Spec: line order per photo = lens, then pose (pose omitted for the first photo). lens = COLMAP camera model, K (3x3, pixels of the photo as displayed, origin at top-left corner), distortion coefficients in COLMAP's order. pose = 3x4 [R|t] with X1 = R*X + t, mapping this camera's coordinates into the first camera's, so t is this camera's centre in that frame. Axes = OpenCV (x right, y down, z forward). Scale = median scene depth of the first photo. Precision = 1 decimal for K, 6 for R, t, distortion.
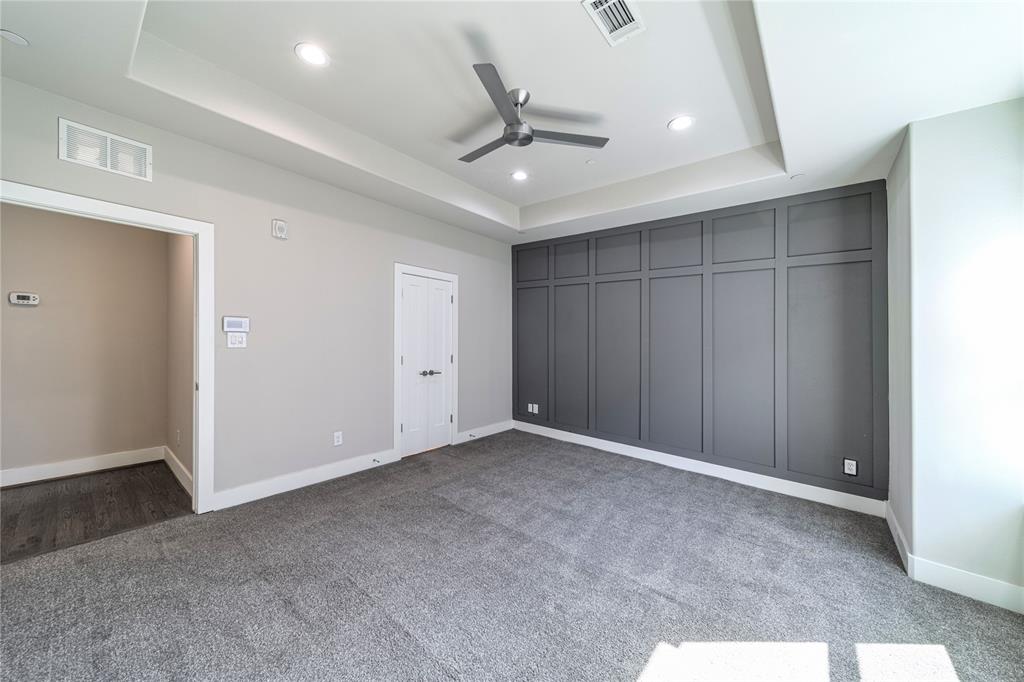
lens RADIAL K [[371.2, 0, 511.9], [0, 371.2, 342.0], [0, 0, 1]] dist [0.002509, -0.000642]
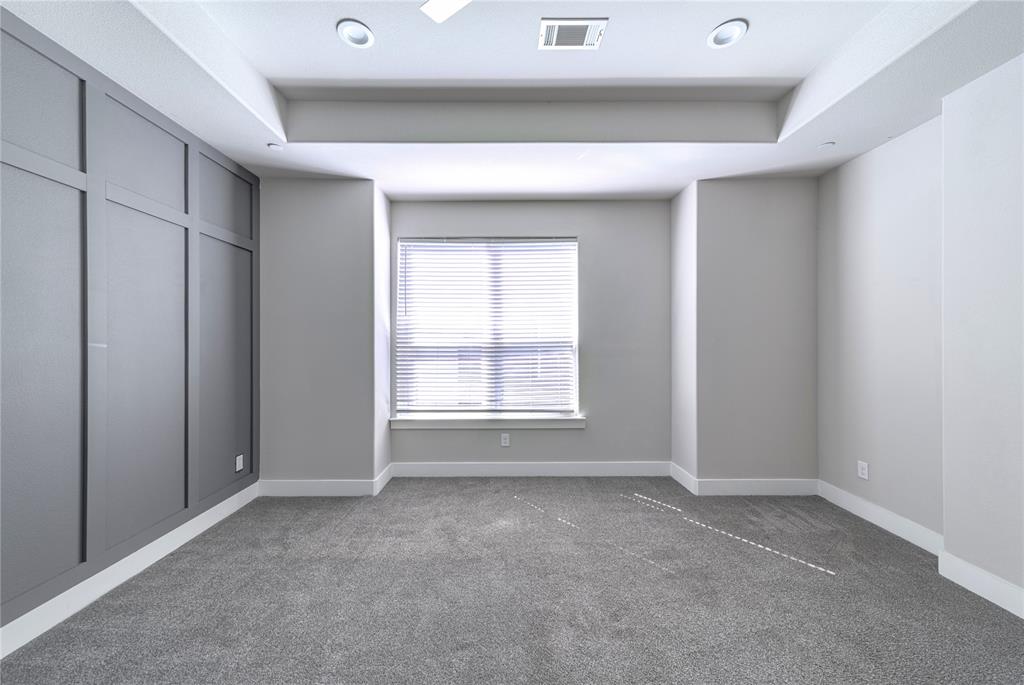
lens RADIAL K [[371.2, 0, 511.3], [0, 371.2, 338.6], [0, 0, 1]] dist [0.002509, -0.000642]
pose [[-0.649120, -0.028216, 0.760162, -0.260146], [-0.014527, 0.999589, 0.024698, -0.014603], [-0.760547, 0.004989, -0.649264, 1.131035]]
